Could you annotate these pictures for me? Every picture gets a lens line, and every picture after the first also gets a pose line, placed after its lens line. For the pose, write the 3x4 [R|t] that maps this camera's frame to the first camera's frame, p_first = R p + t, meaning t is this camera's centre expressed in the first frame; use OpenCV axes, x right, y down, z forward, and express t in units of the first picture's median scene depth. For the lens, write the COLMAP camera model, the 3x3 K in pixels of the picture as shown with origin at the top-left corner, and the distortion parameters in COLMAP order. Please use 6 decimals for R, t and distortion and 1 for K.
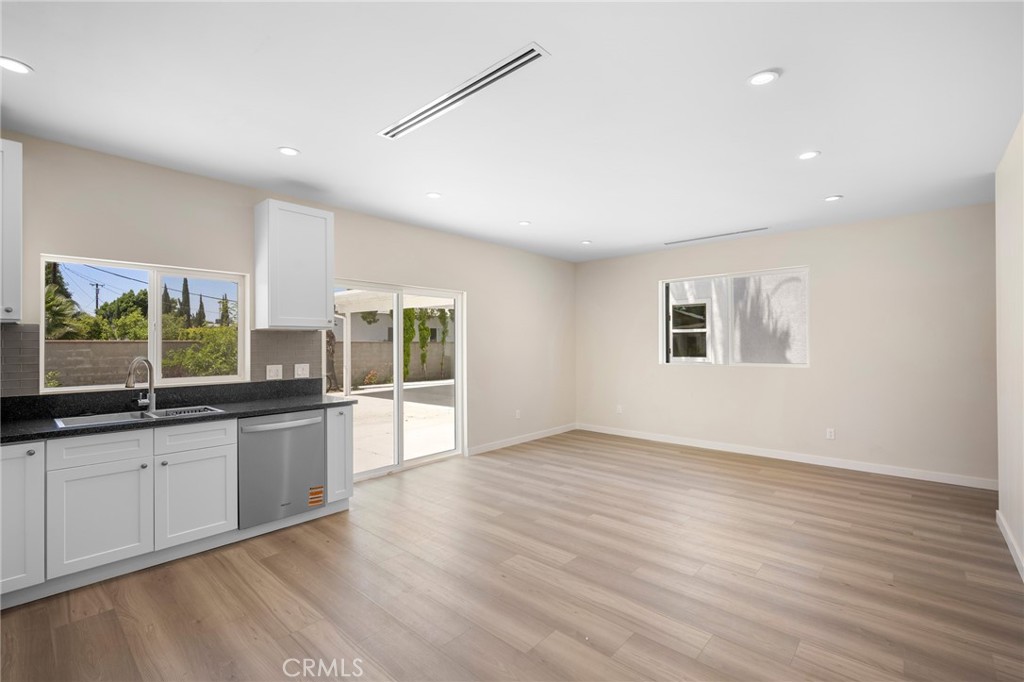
lens RADIAL K [[447.5, 0, 515.3], [0, 447.5, 342.2], [0, 0, 1]] dist [-0.000146, 0.000099]
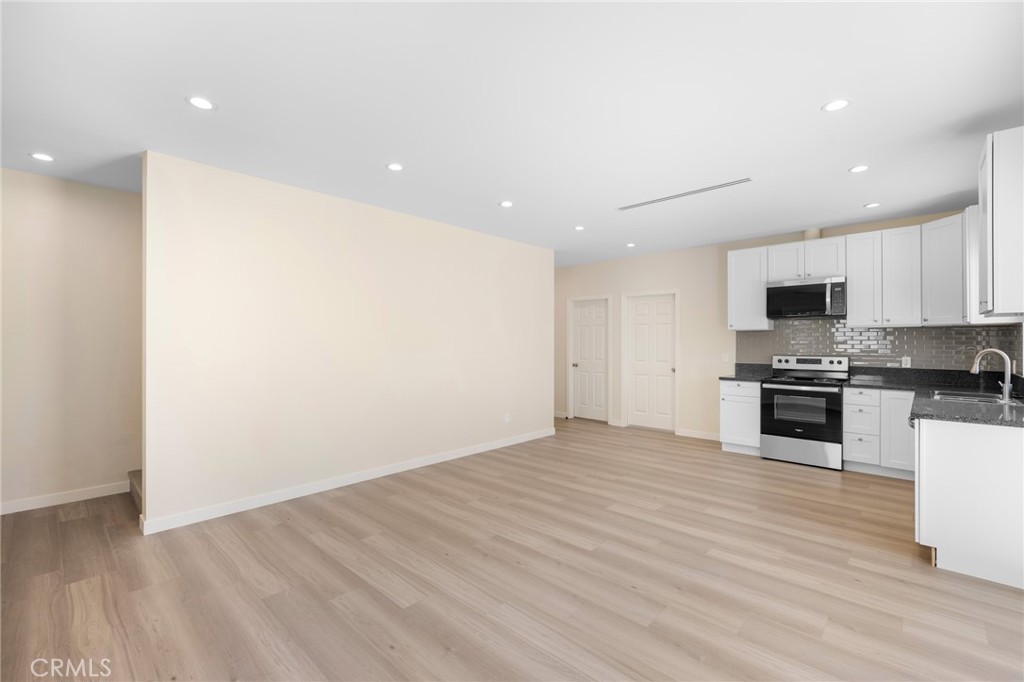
lens RADIAL K [[447.5, 0, 514.0], [0, 447.5, 344.5], [0, 0, 1]] dist [-0.000146, 0.000099]
pose [[-0.999697, 0.001105, 0.024572, 0.340573], [0.001039, 0.999996, -0.002701, 0.023700], [-0.024575, -0.002675, -0.999694, 2.107699]]
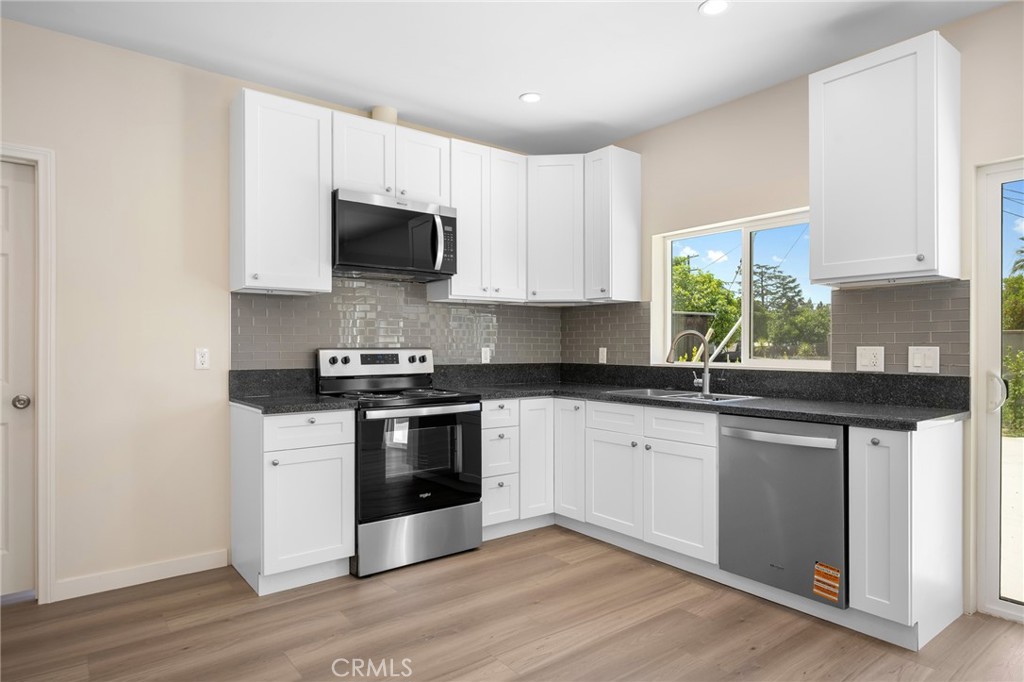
lens RADIAL K [[597.0, 0, 518.2], [0, 597.0, 345.9], [0, 0, 1]] dist [-0.001844, -0.000626]
pose [[-0.174593, 0.005102, -0.984627, 0.385939], [0.006141, 0.999973, 0.004093, 0.055331], [0.984622, -0.005332, -0.174619, 0.851412]]
